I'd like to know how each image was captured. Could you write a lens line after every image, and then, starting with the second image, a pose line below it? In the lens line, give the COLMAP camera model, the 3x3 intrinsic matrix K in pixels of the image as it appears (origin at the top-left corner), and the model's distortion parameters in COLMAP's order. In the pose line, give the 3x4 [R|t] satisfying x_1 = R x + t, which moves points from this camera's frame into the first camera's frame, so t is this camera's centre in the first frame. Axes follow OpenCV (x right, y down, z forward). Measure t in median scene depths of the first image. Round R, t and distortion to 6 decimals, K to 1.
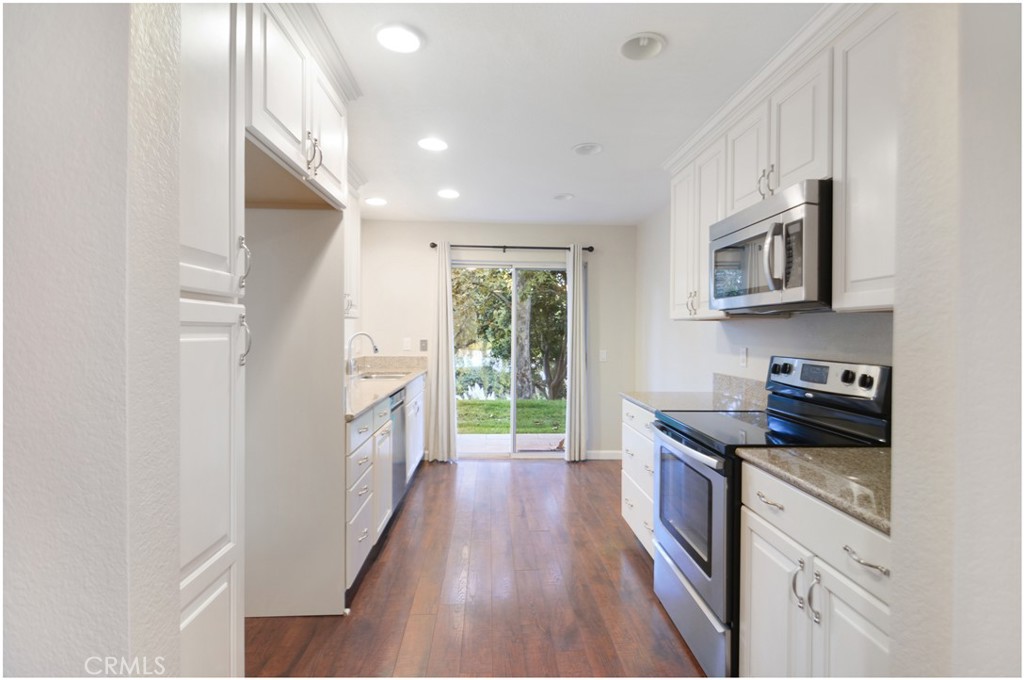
lens RADIAL K [[502.2, 0, 514.3], [0, 502.2, 338.8], [0, 0, 1]] dist [0.005727, -0.000618]
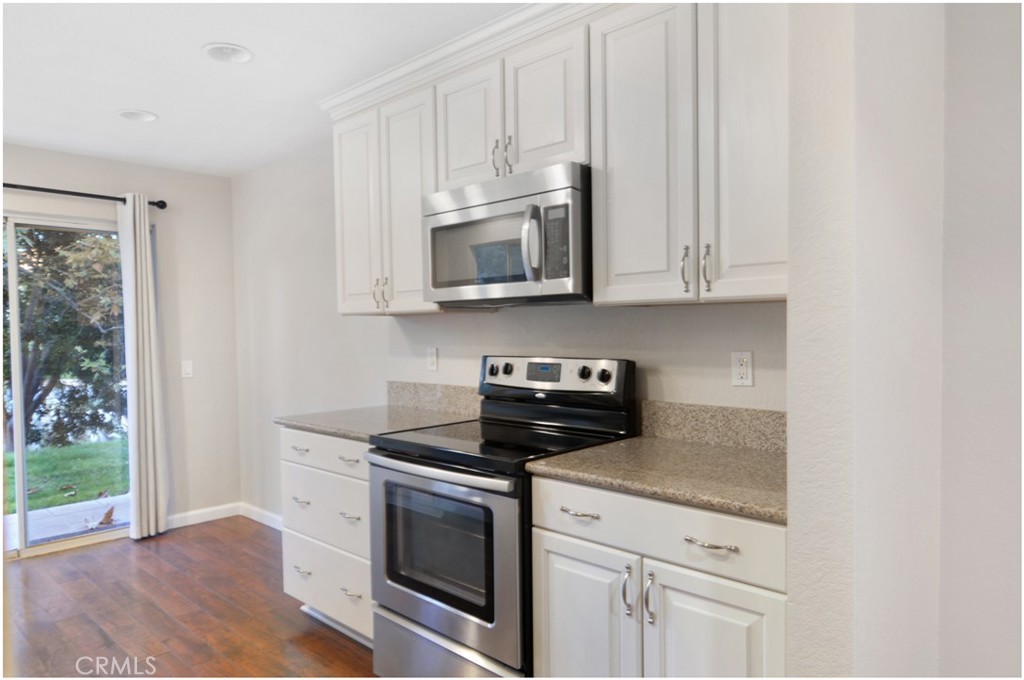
lens RADIAL K [[657.1, 0, 517.7], [0, 657.1, 356.1], [0, 0, 1]] dist [0.022127, -0.005609]
pose [[0.713056, -0.045621, 0.699621, -0.248801], [0.028357, 0.998941, 0.036237, -0.004898], [-0.700533, -0.006000, 0.713594, 0.146715]]
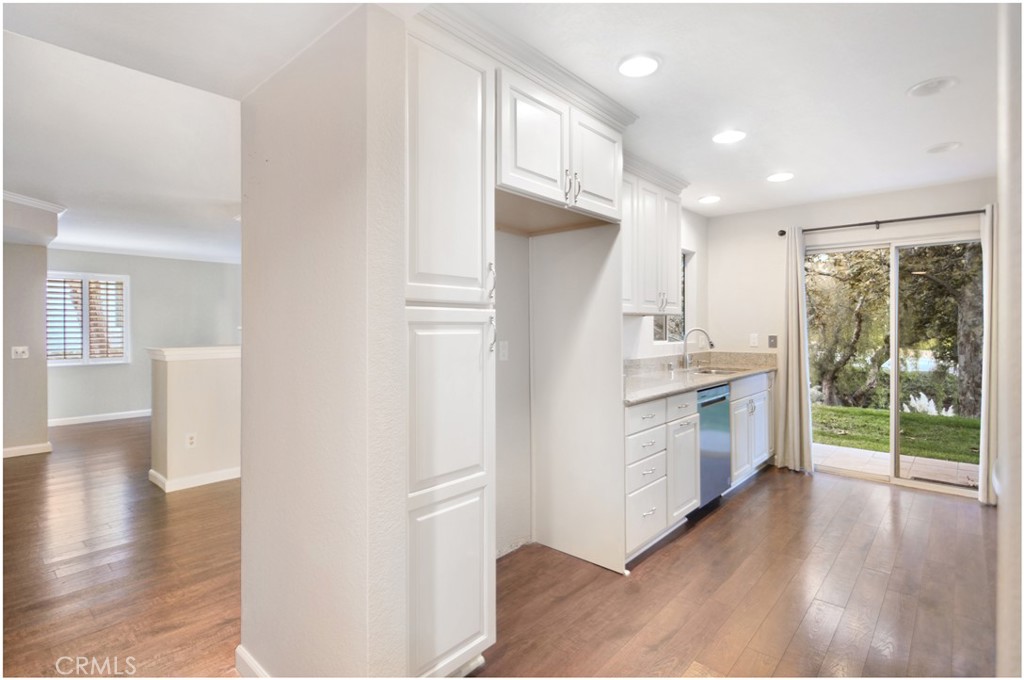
lens RADIAL K [[502.2, 0, 520.3], [0, 502.2, 333.0], [0, 0, 1]] dist [0.005727, -0.000618]
pose [[0.710767, 0.000078, -0.703428, 0.288667], [-0.002775, 0.999993, -0.002694, 0.002027], [0.703422, 0.003867, 0.710762, 0.016795]]
